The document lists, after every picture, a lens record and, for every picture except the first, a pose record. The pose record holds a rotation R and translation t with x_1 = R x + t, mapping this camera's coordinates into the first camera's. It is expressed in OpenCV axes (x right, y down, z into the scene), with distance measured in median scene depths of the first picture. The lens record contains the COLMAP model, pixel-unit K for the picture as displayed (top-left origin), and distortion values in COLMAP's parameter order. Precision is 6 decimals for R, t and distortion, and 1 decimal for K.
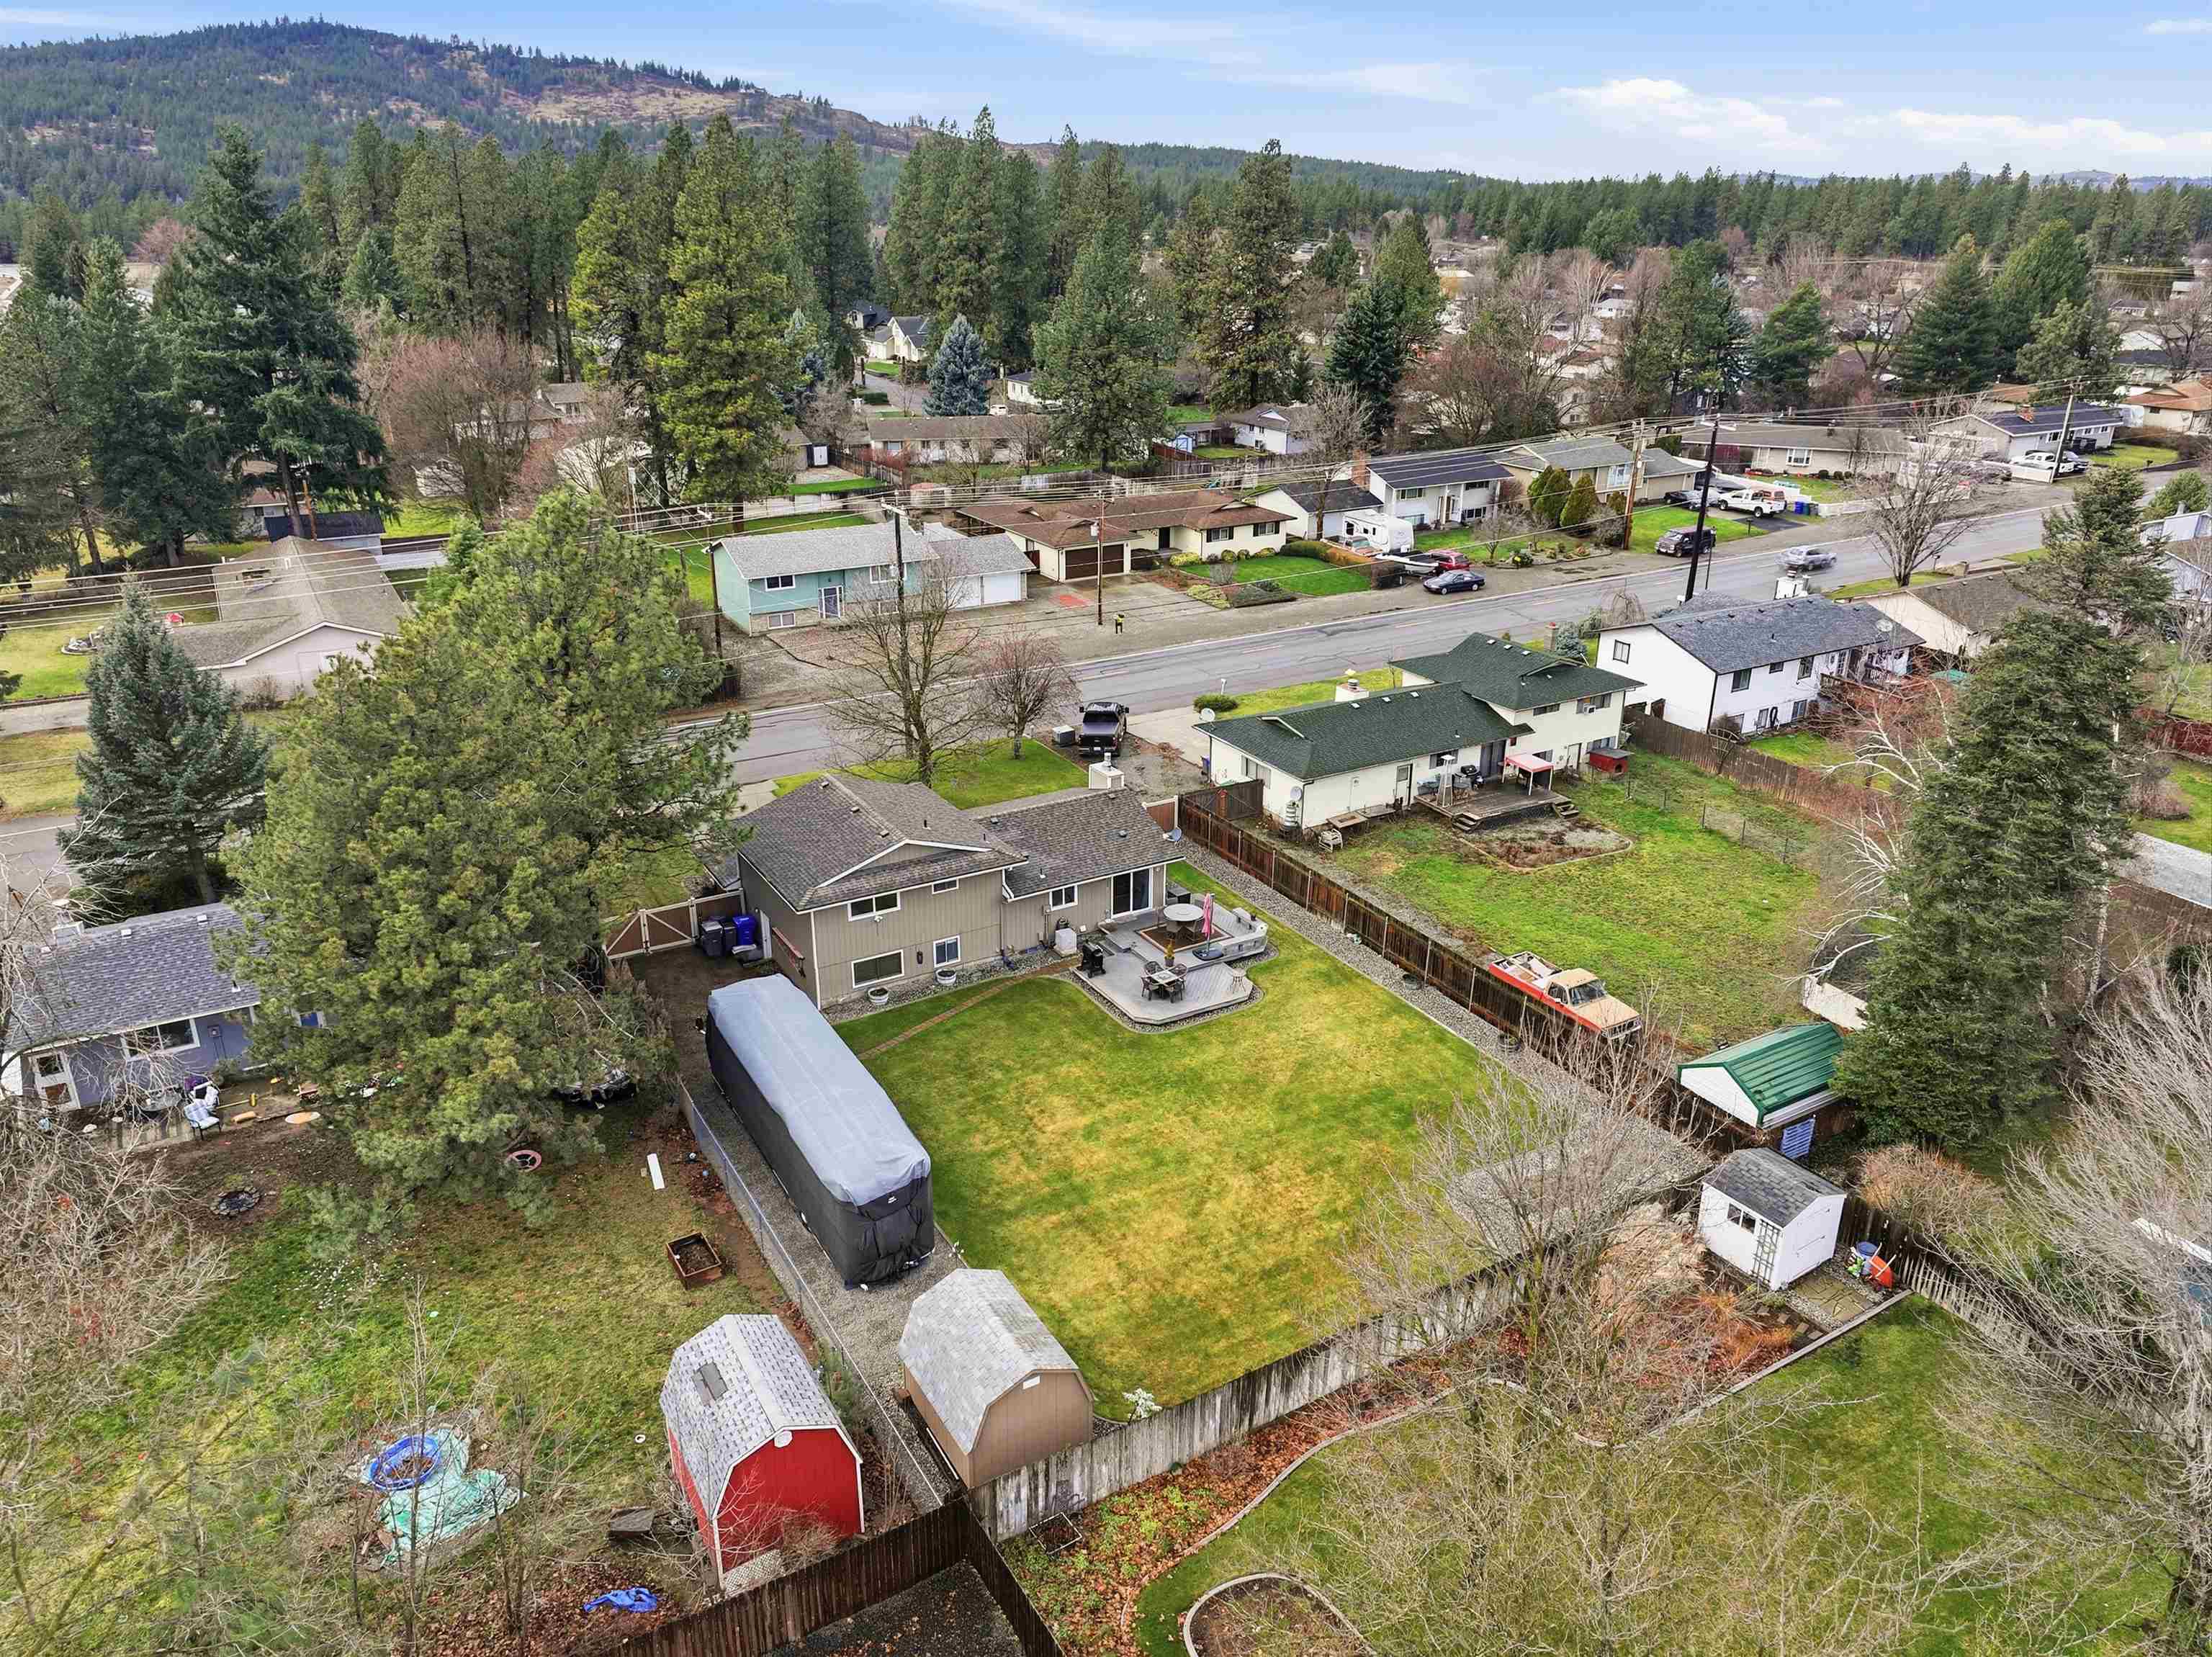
lens RADIAL K [[1544.7, 0, 1104.7], [0, 1544.7, 827.7], [0, 0, 1]] dist [-0.003671, 0.000716]
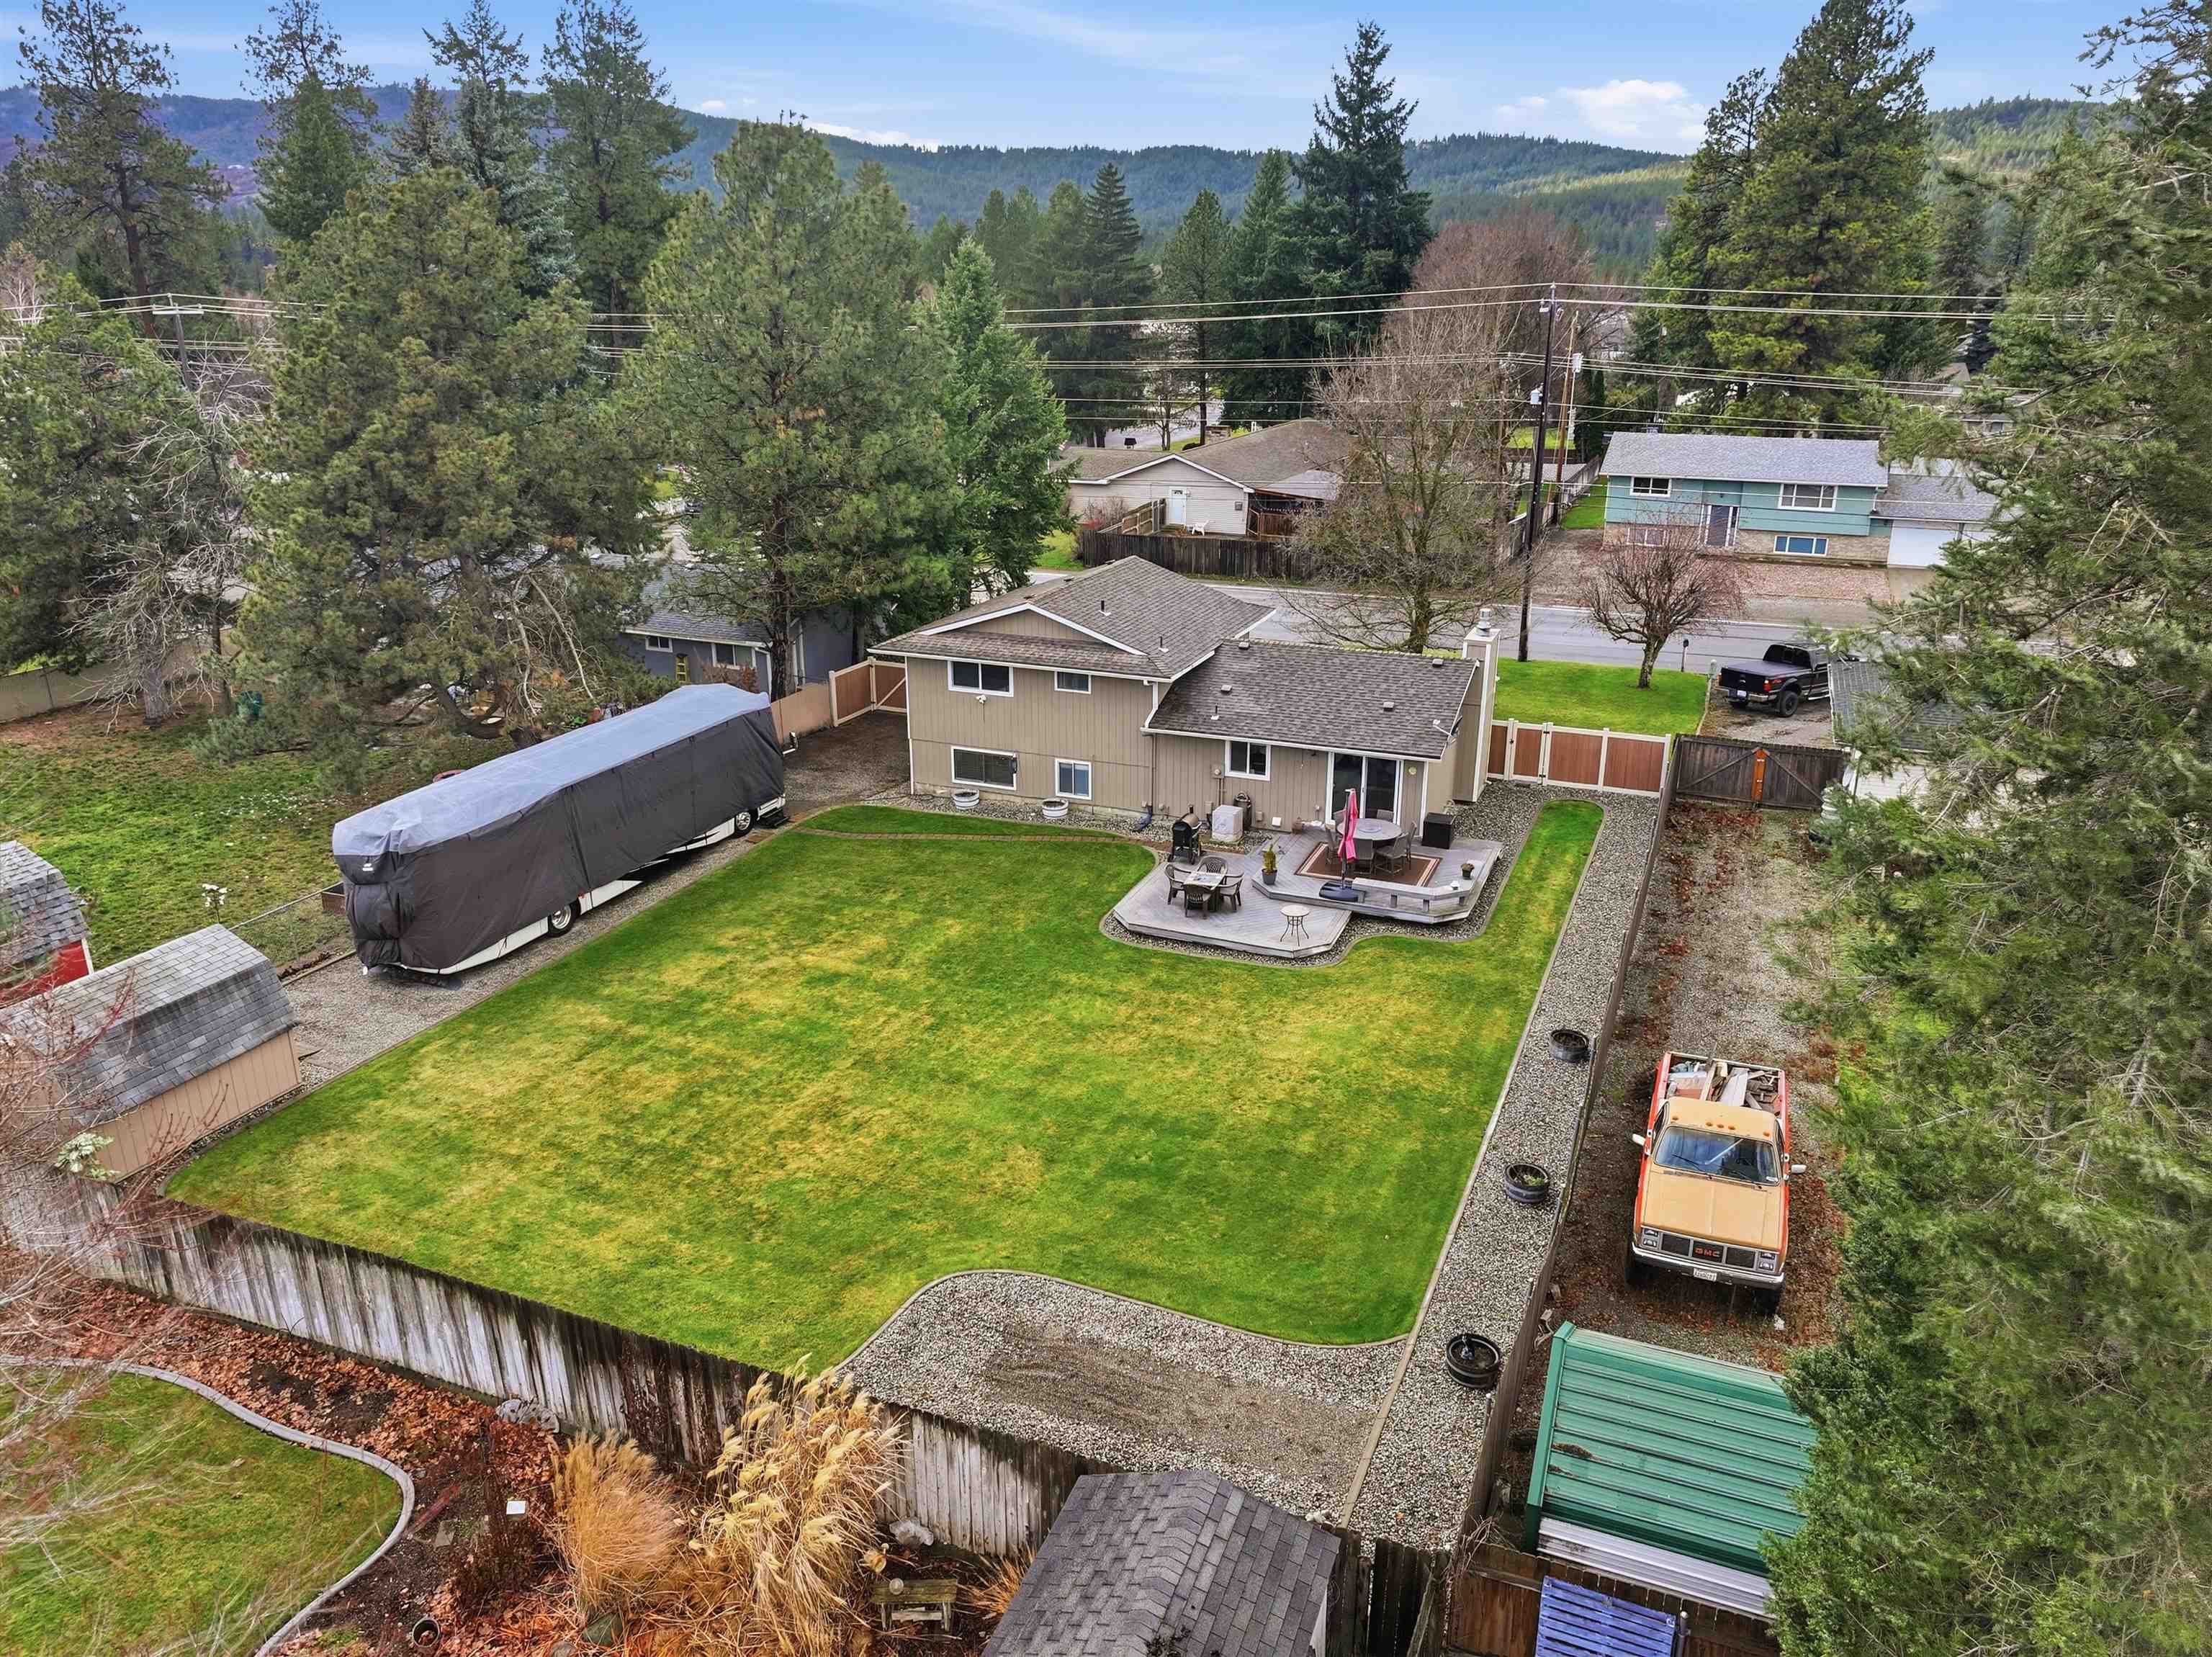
lens RADIAL K [[1561.8, 0, 1119.9], [0, 1561.8, 830.2], [0, 0, 1]] dist [-0.000781, 0.009283]
pose [[0.607473, 0.260394, -0.750448, 0.450269], [-0.298306, 0.950378, 0.088294, 0.030334], [0.736200, 0.170227, 0.655006, 0.519072]]
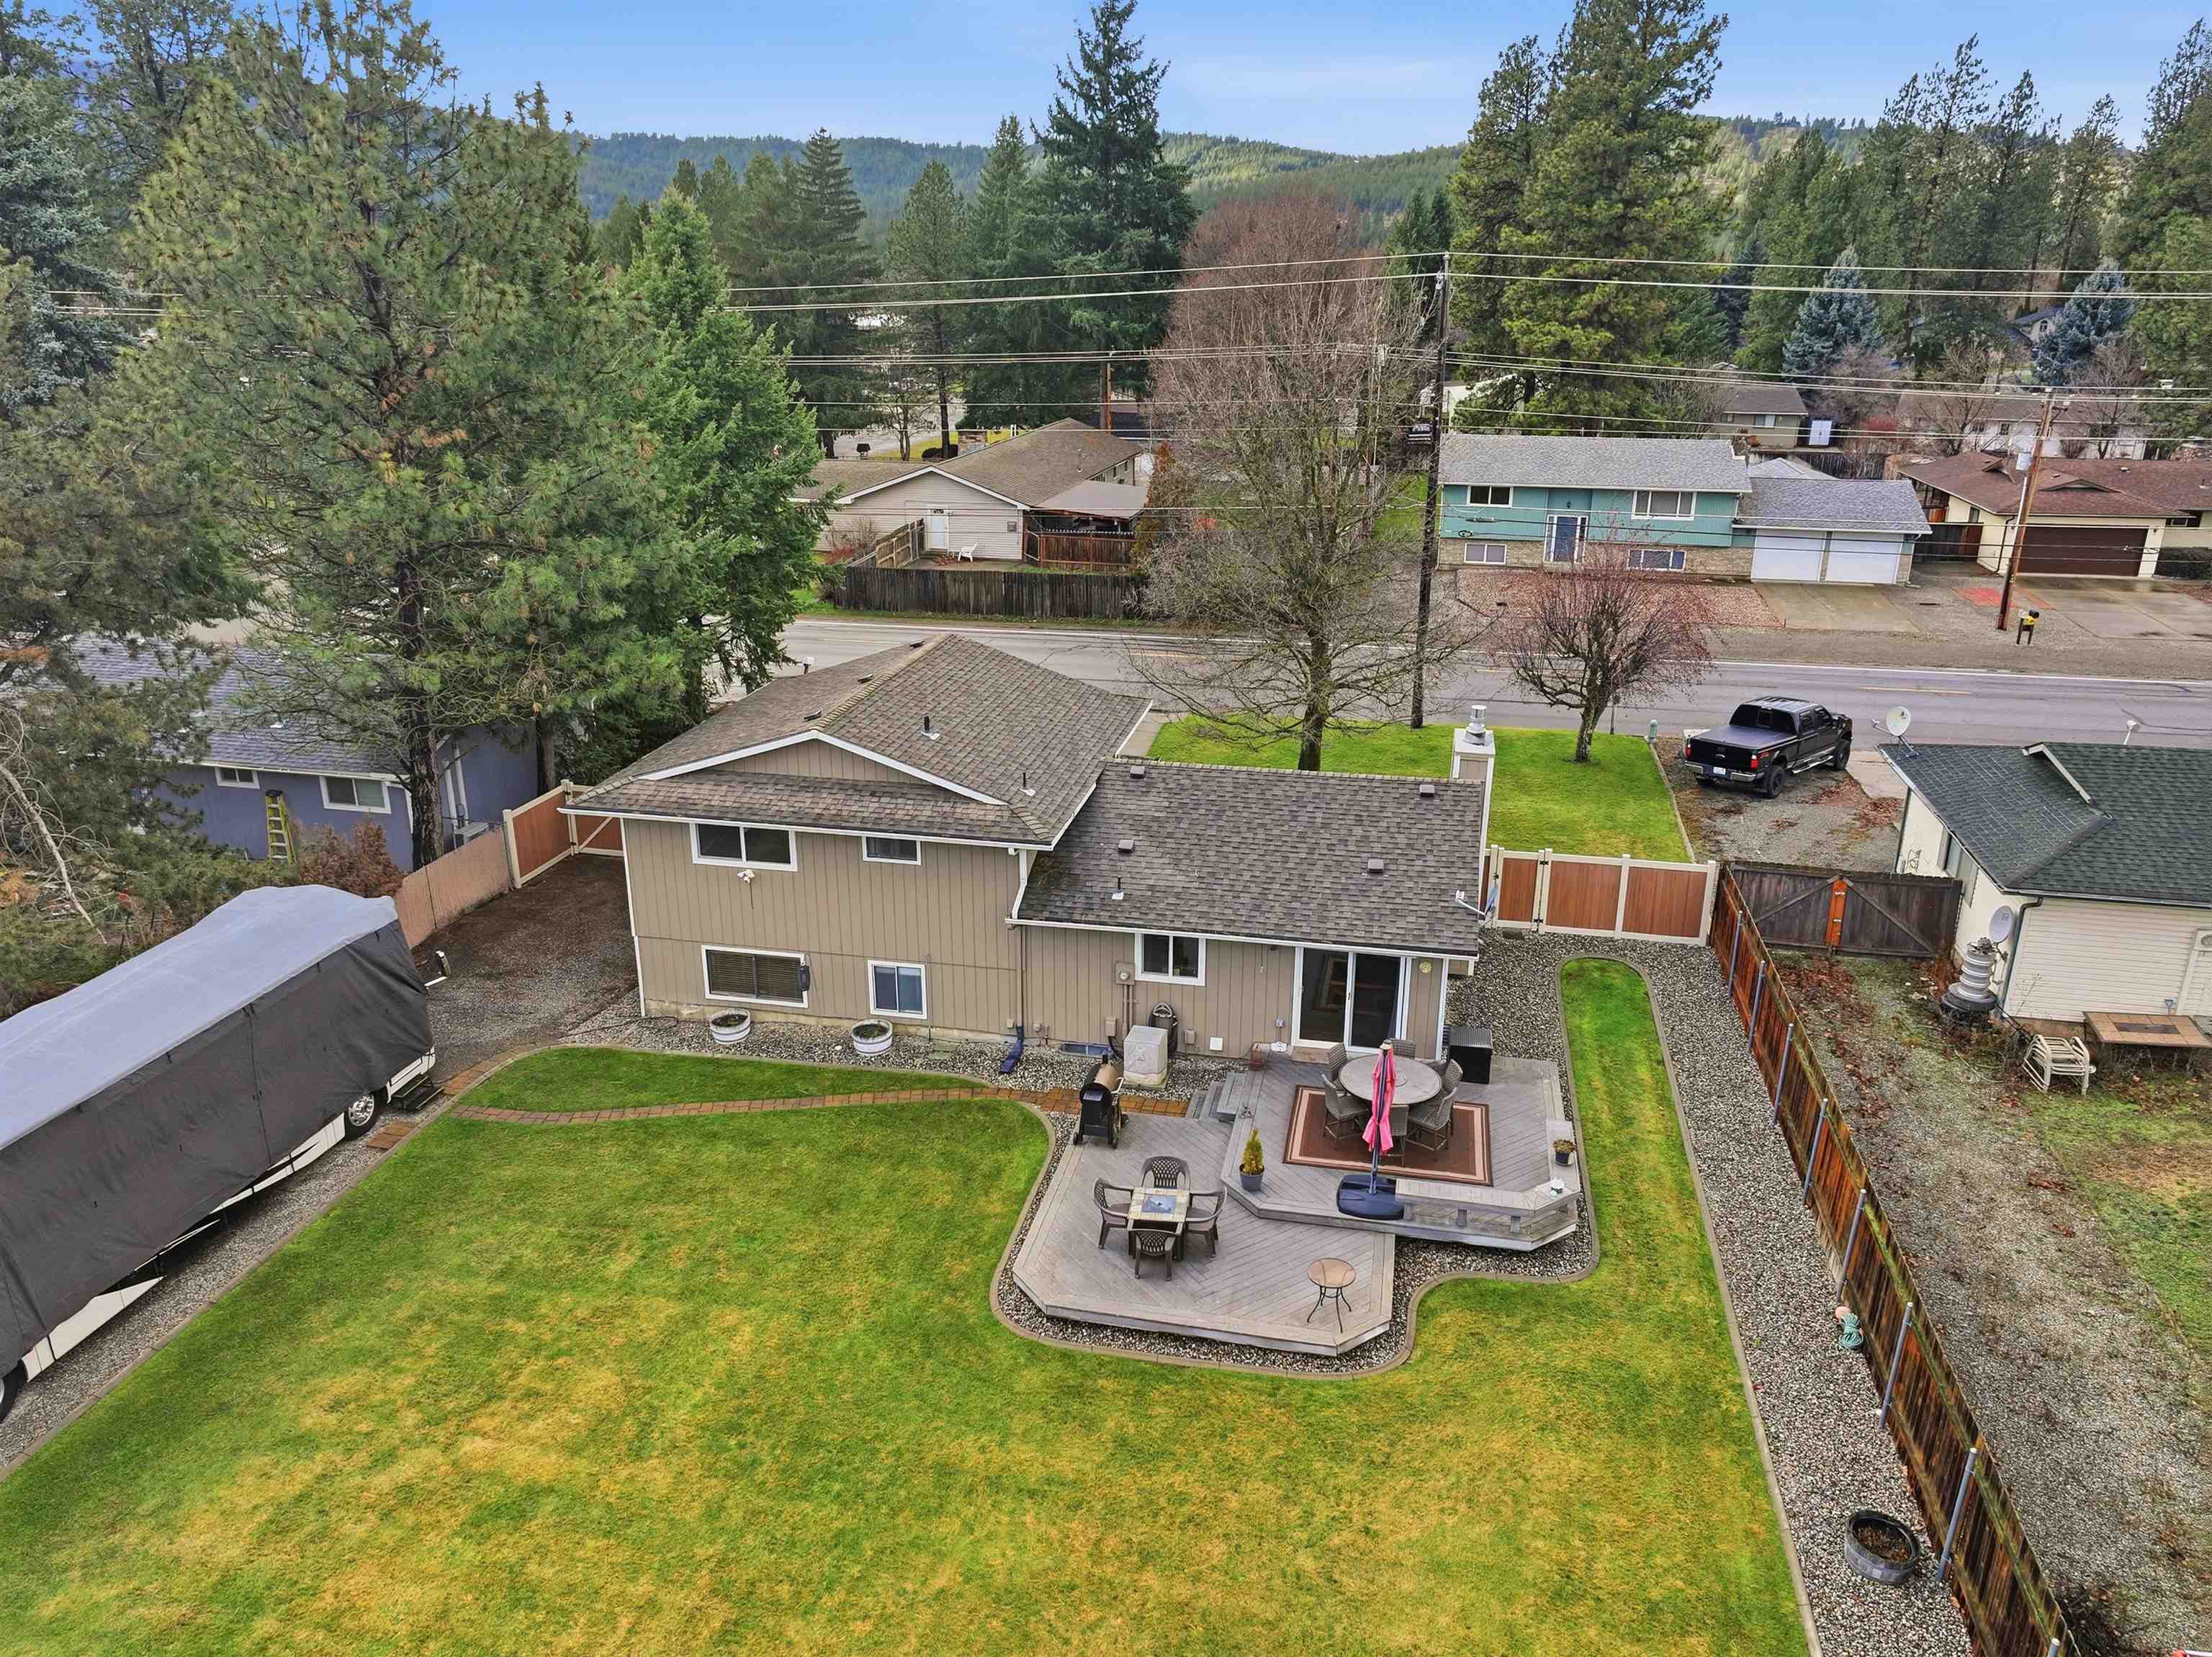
lens RADIAL K [[1561.8, 0, 1119.9], [0, 1561.8, 830.2], [0, 0, 1]] dist [-0.000781, 0.009283]
pose [[0.742232, 0.223135, -0.631903, 0.234373], [-0.253947, 0.966265, 0.042918, -0.005460], [0.620163, 0.128615, 0.773858, 0.637218]]
